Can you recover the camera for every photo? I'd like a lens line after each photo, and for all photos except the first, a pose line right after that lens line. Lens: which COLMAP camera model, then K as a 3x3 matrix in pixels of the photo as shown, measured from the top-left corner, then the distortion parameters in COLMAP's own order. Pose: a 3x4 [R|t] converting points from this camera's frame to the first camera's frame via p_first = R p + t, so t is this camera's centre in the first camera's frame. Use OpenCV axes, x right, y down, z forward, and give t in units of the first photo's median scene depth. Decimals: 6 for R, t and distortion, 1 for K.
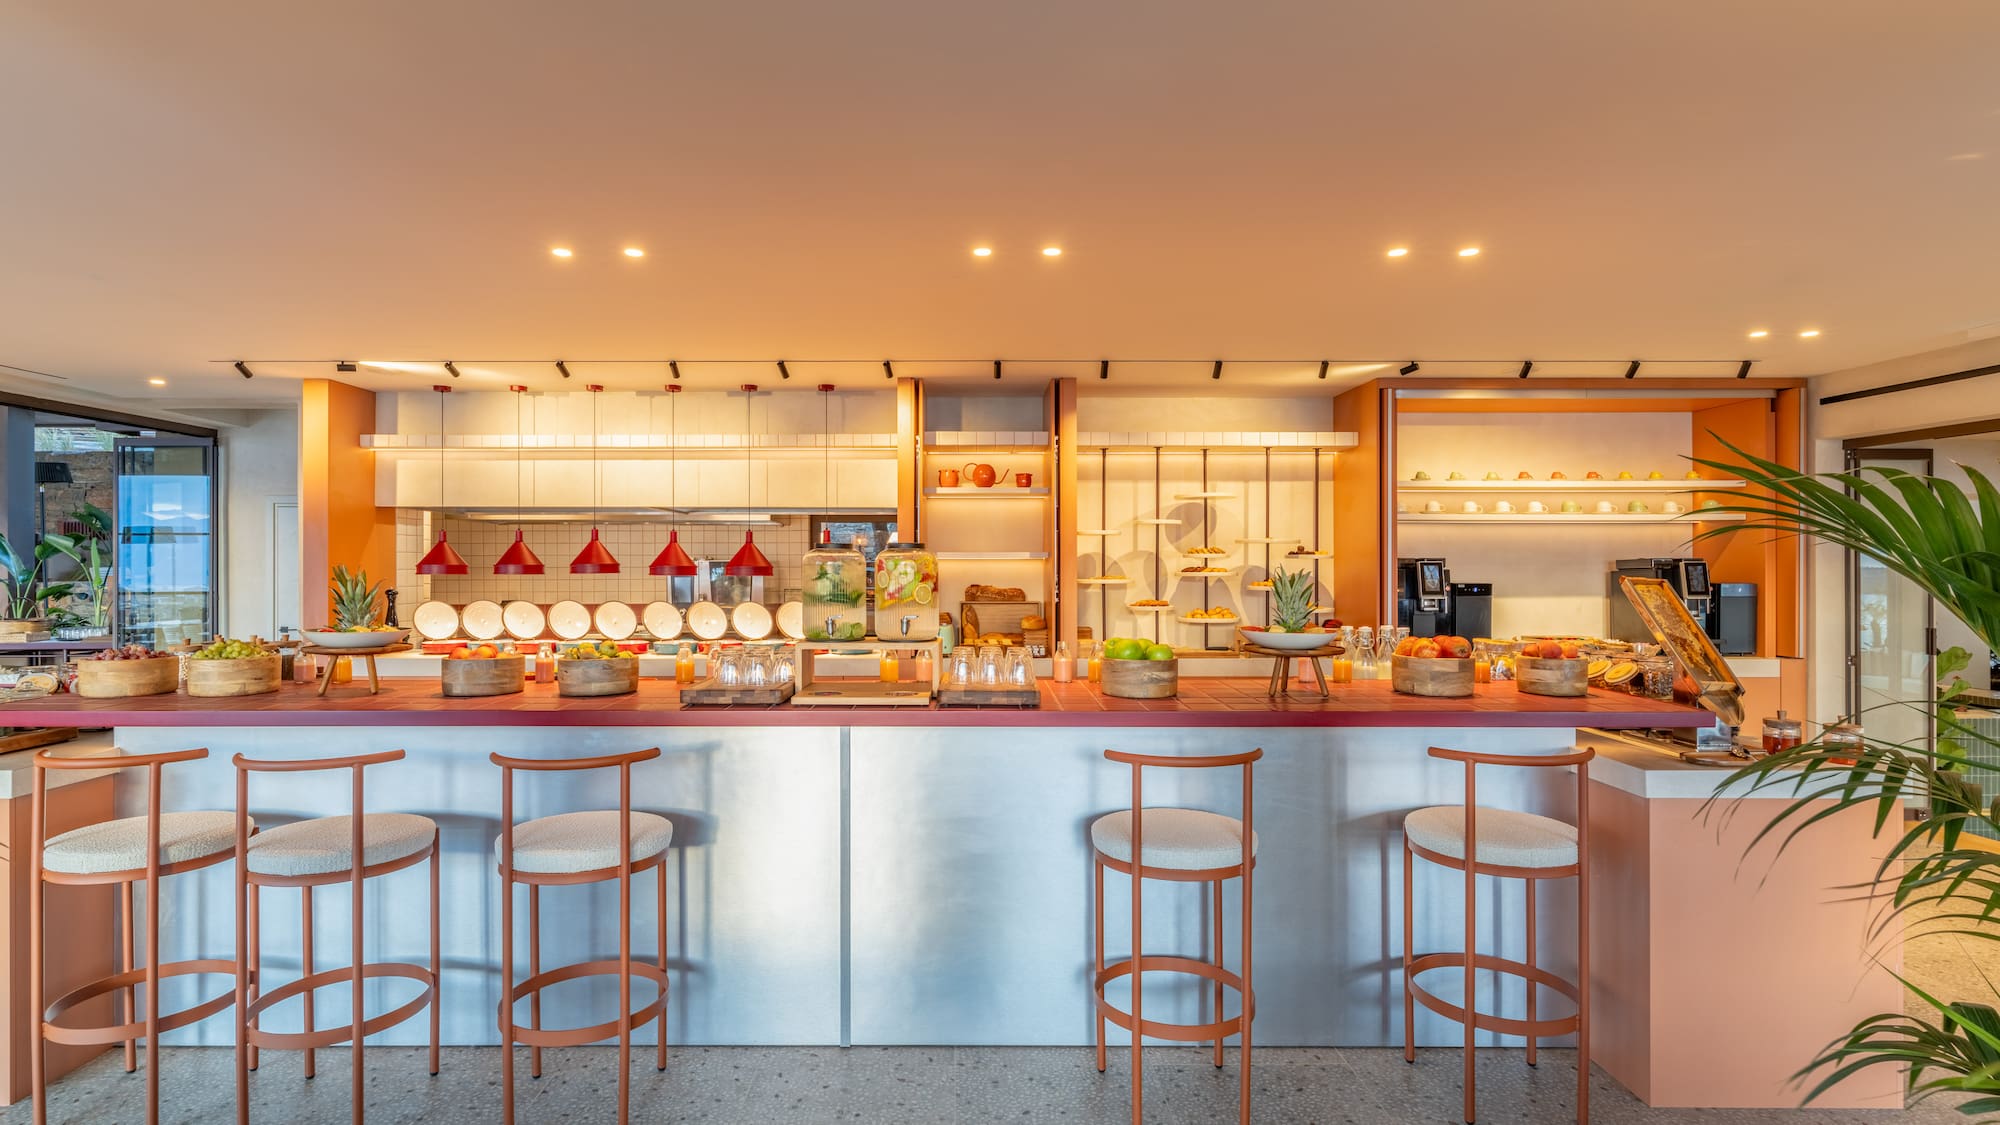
lens RADIAL K [[998.1, 0, 995.4], [0, 998.1, 570.7], [0, 0, 1]] dist [0.000992, 0.000232]
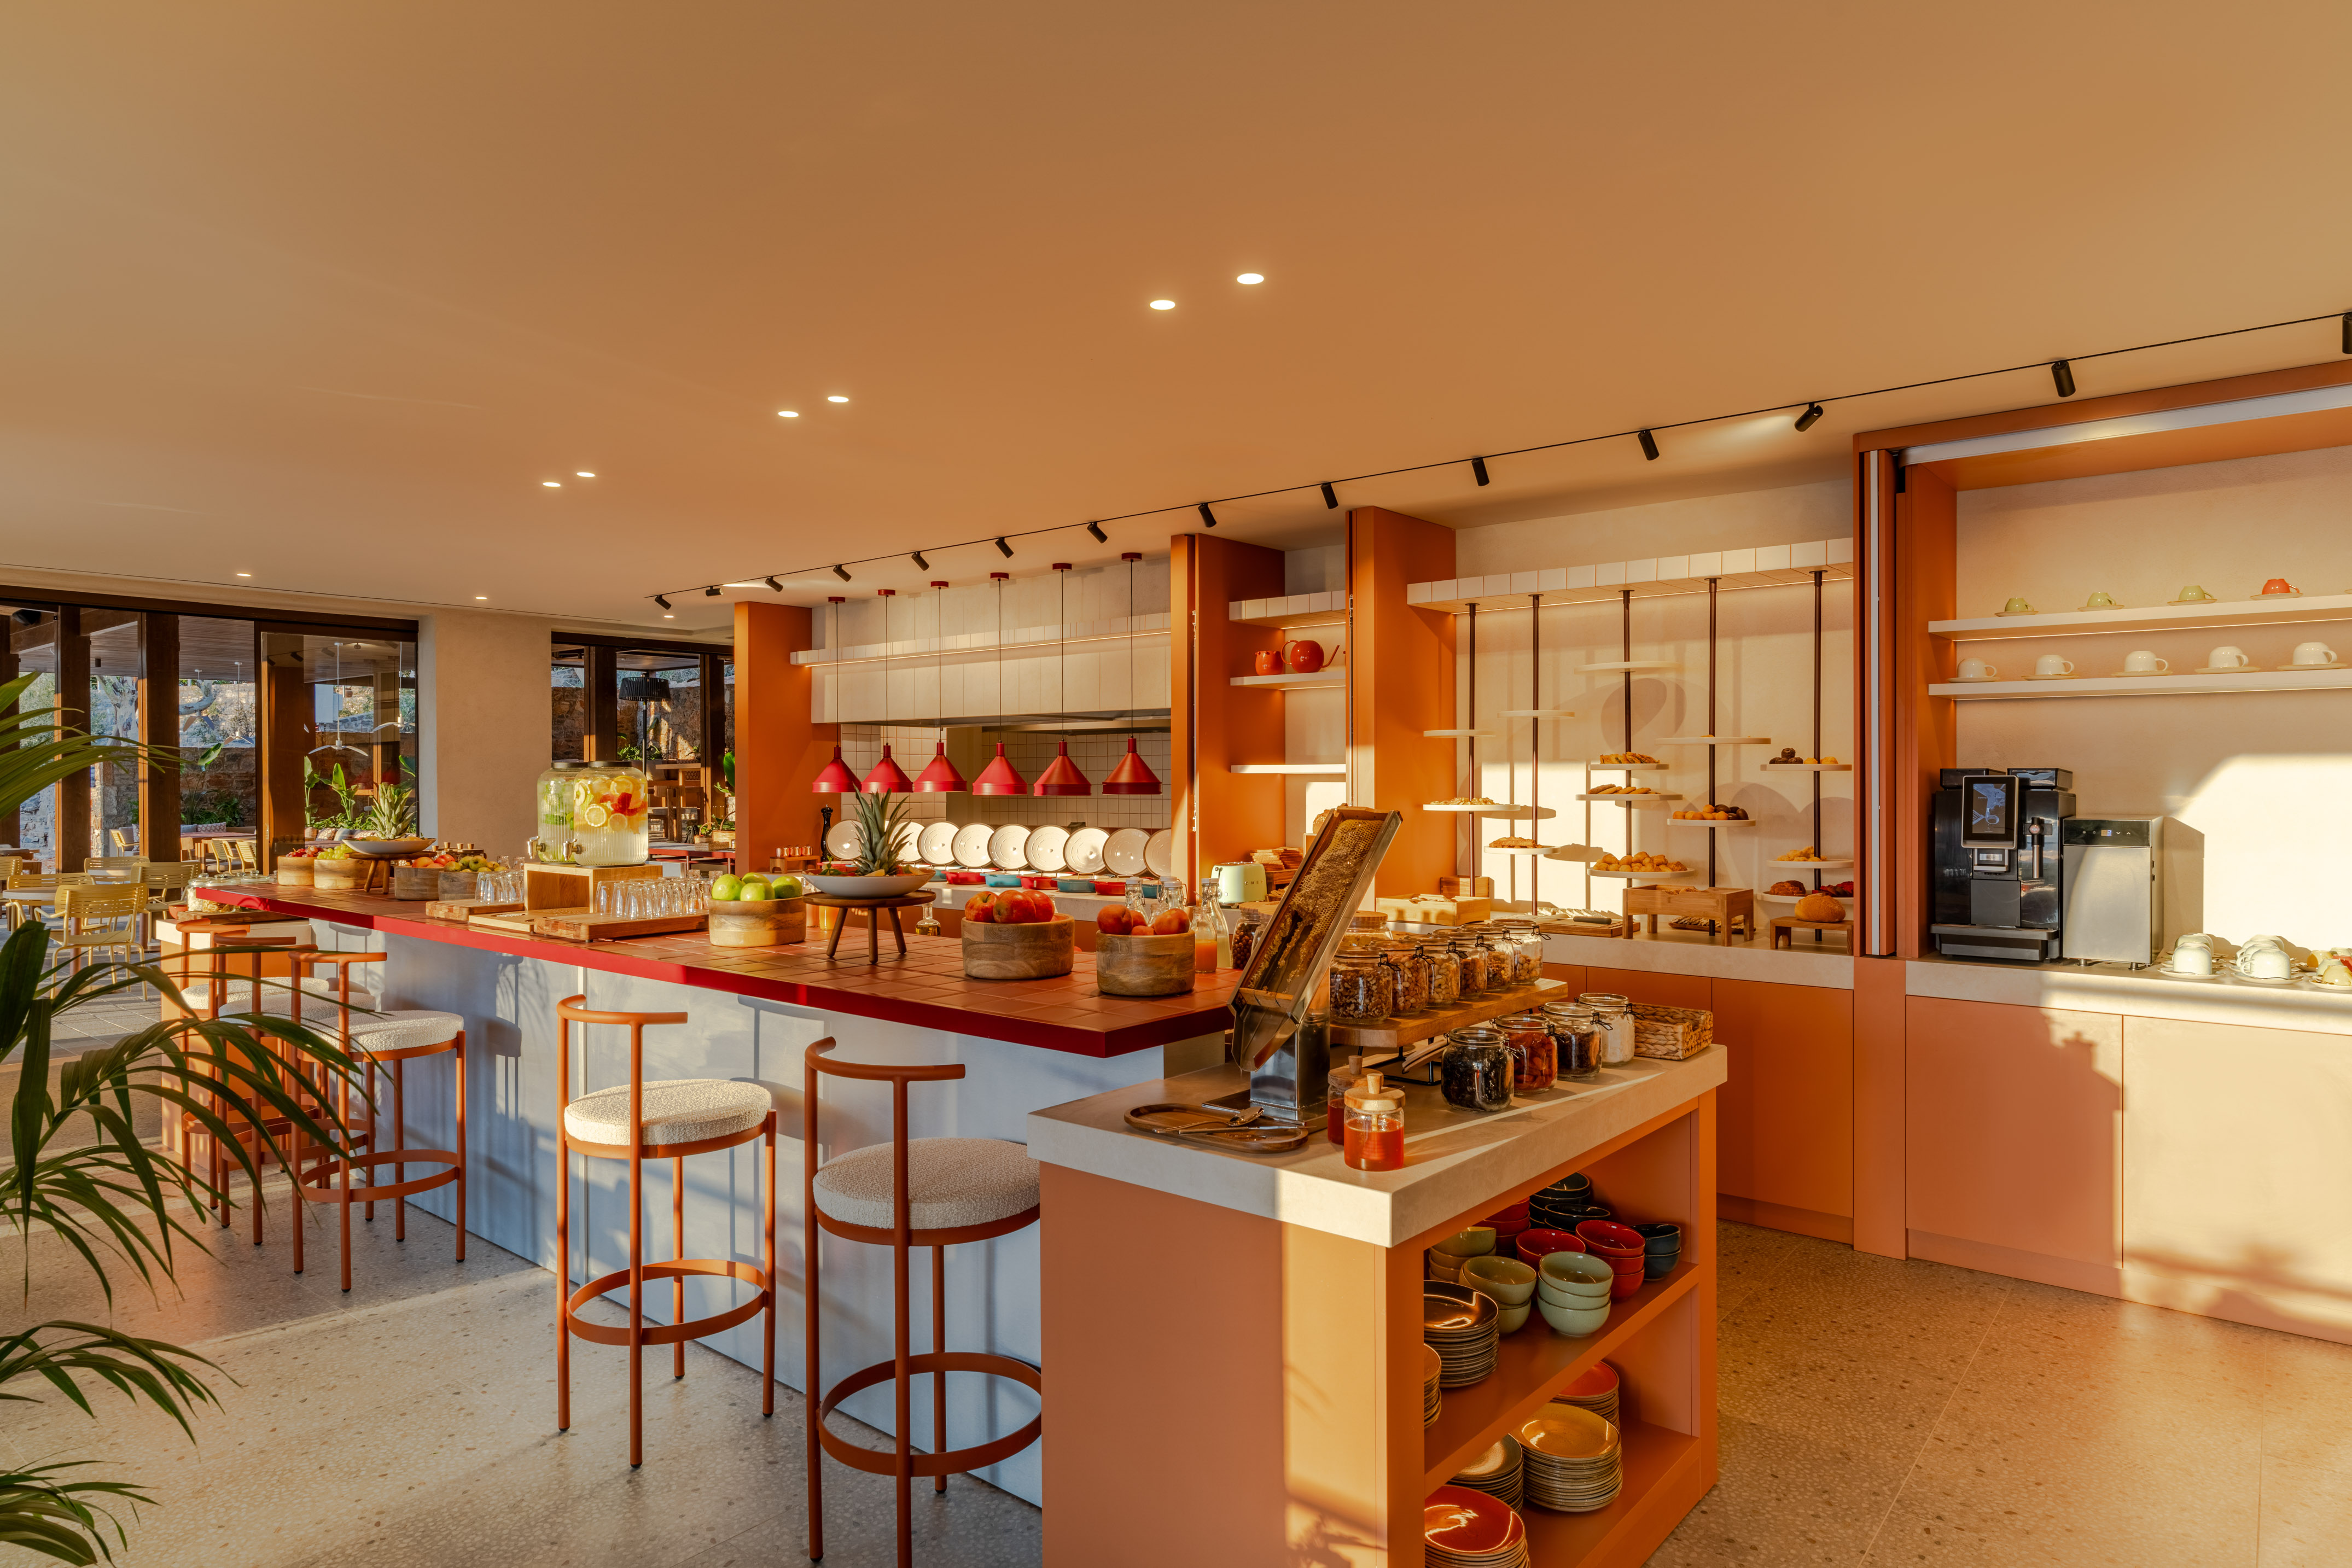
lens RADIAL K [[1443.4, 0, 1178.2], [0, 1443.4, 791.1], [0, 0, 1]] dist [0.004075, 0.000730]
pose [[0.760865, 0.001537, -0.648909, 0.573114], [0.003832, 0.999969, 0.006862, -0.008159], [0.648899, -0.007707, 0.760835, 0.163840]]
